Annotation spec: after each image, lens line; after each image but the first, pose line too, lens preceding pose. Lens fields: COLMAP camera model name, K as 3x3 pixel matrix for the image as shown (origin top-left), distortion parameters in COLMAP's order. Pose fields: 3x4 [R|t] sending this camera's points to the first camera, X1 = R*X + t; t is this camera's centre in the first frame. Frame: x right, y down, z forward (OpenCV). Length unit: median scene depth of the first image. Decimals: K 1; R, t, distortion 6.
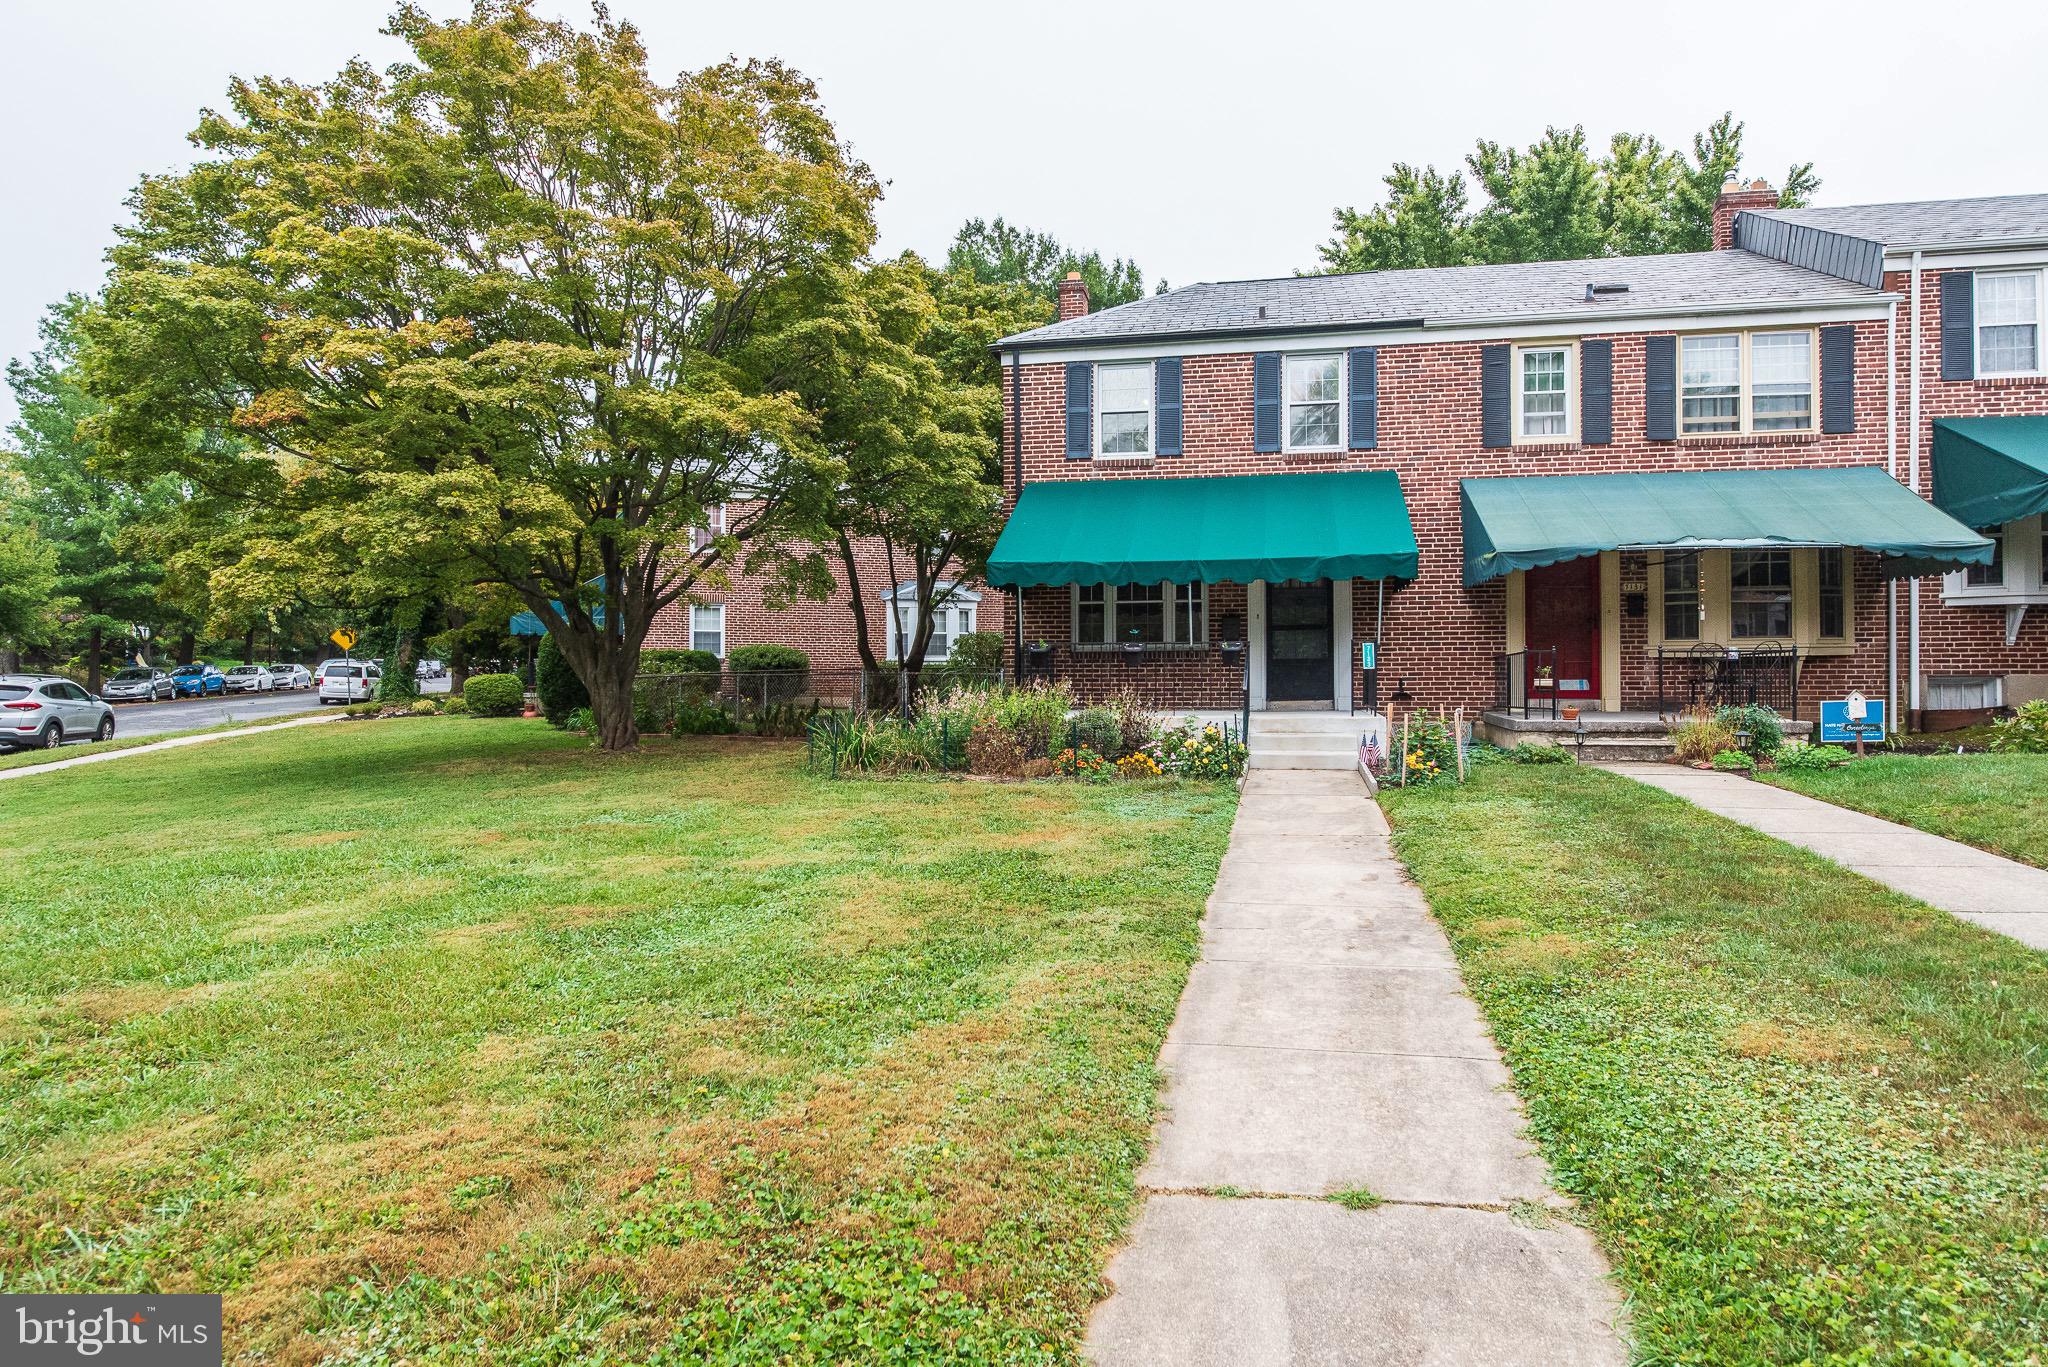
lens RADIAL K [[1260.3, 0, 1003.2], [0, 1260.3, 665.5], [0, 0, 1]] dist [-0.004316, -0.000513]
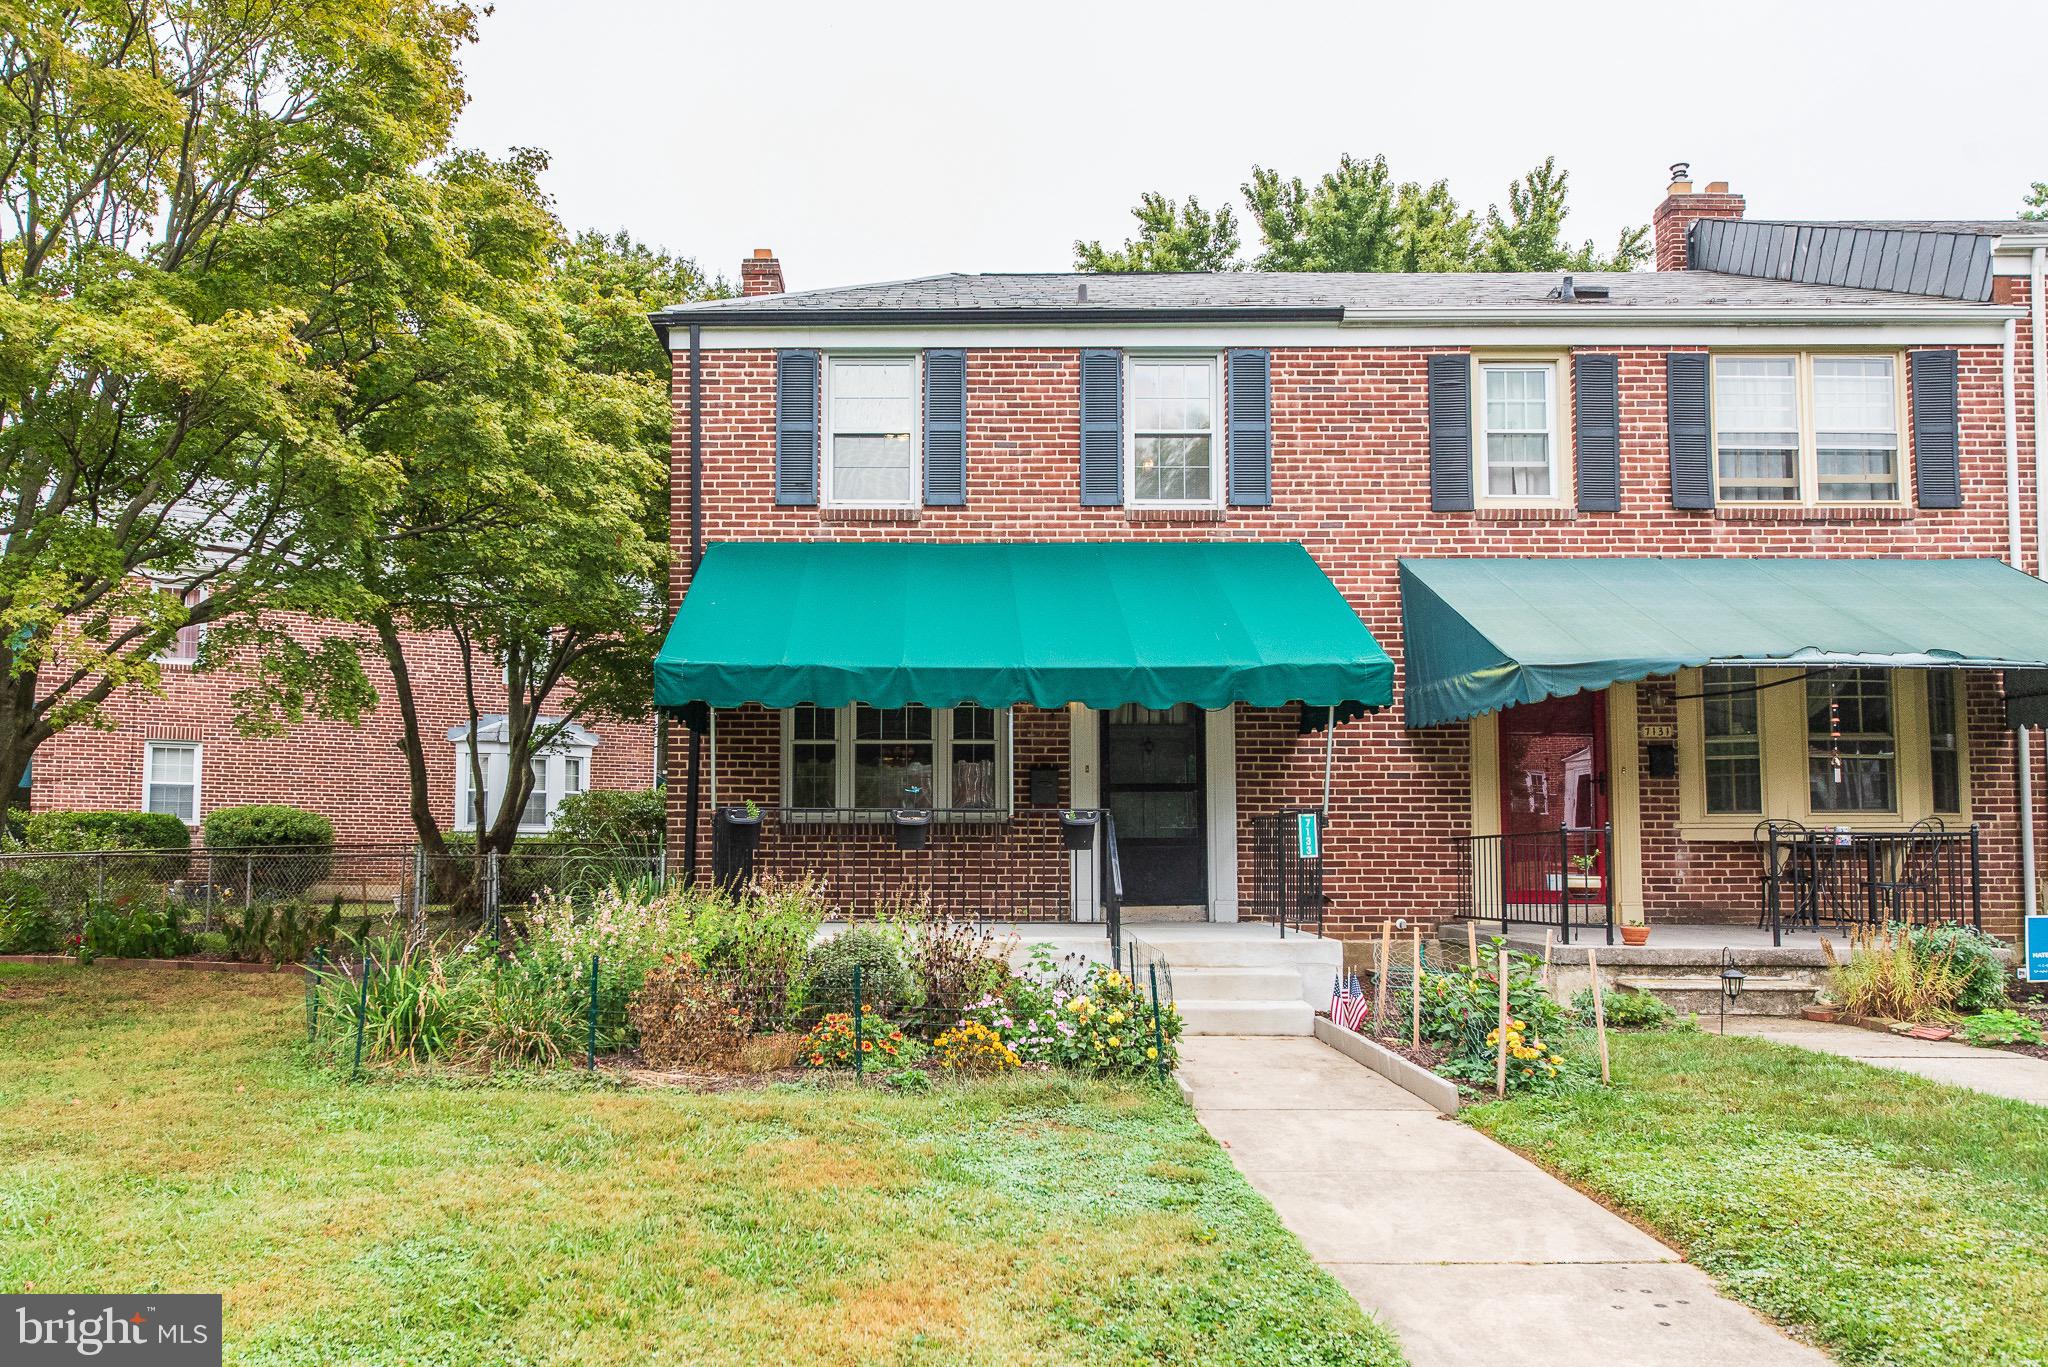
lens RADIAL K [[1557.5, 0, 887.7], [0, 1557.5, 754.4], [0, 0, 1]] dist [0.003118, -0.003425]
pose [[0.983300, 0.017458, 0.181155, -0.032564], [-0.007890, 0.998542, -0.053406, -0.004409], [-0.181823, 0.051085, 0.982003, 0.270470]]
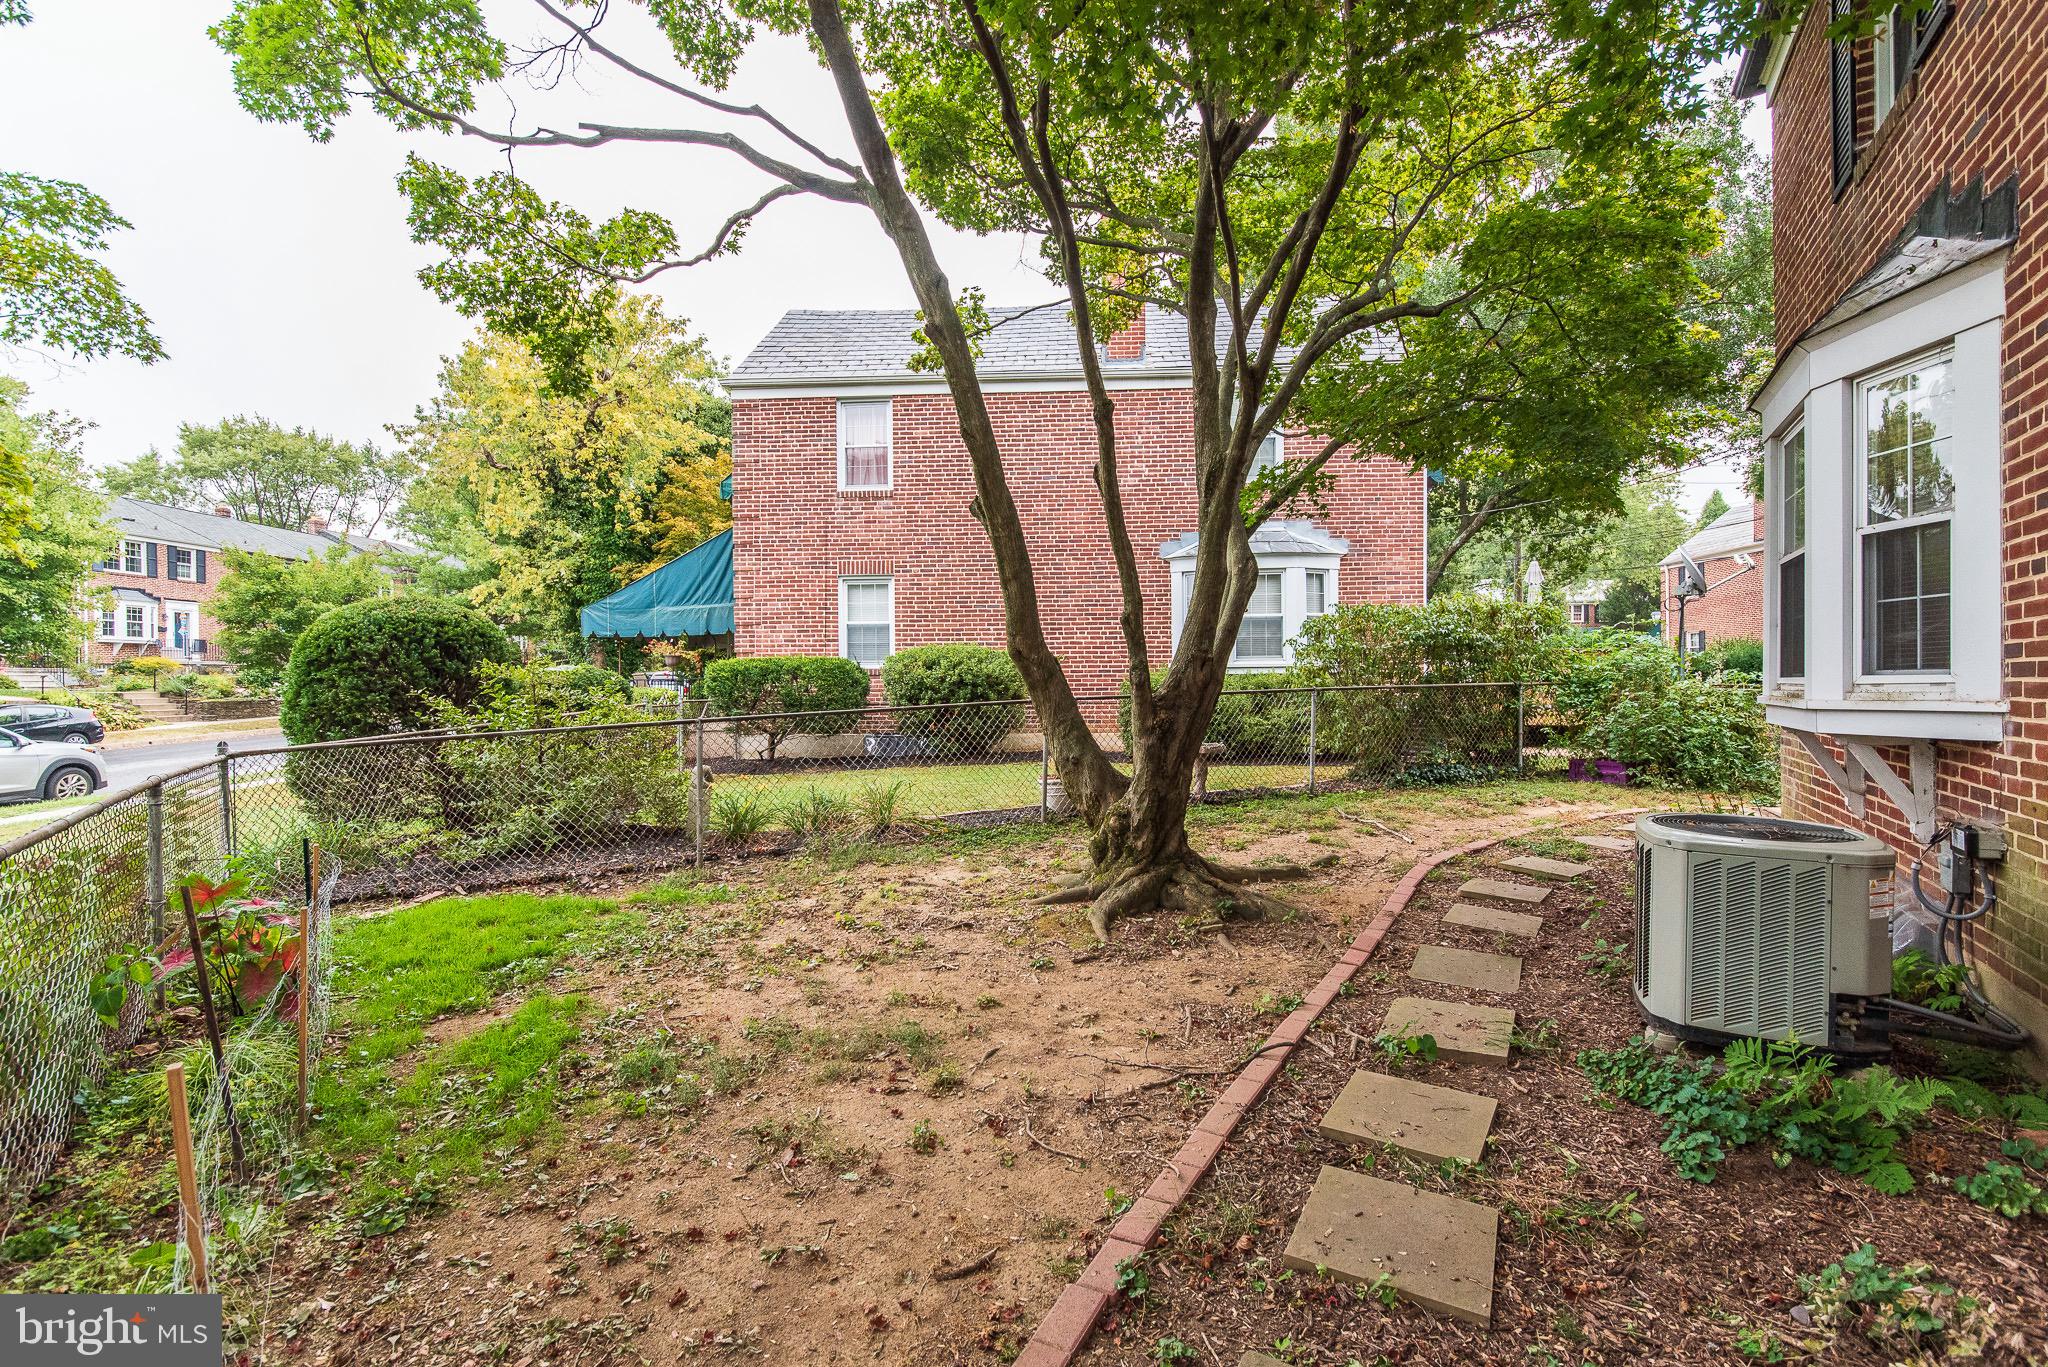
lens RADIAL K [[941.4, 0, 1023.8], [0, 941.4, 688.5], [0, 0, 1]] dist [-0.002960, -0.000184]
pose [[0.954877, -0.009309, -0.296857, -0.062949], [0.018847, 0.999393, 0.029285, -0.015930], [0.296404, -0.033558, 0.954473, 1.161323]]
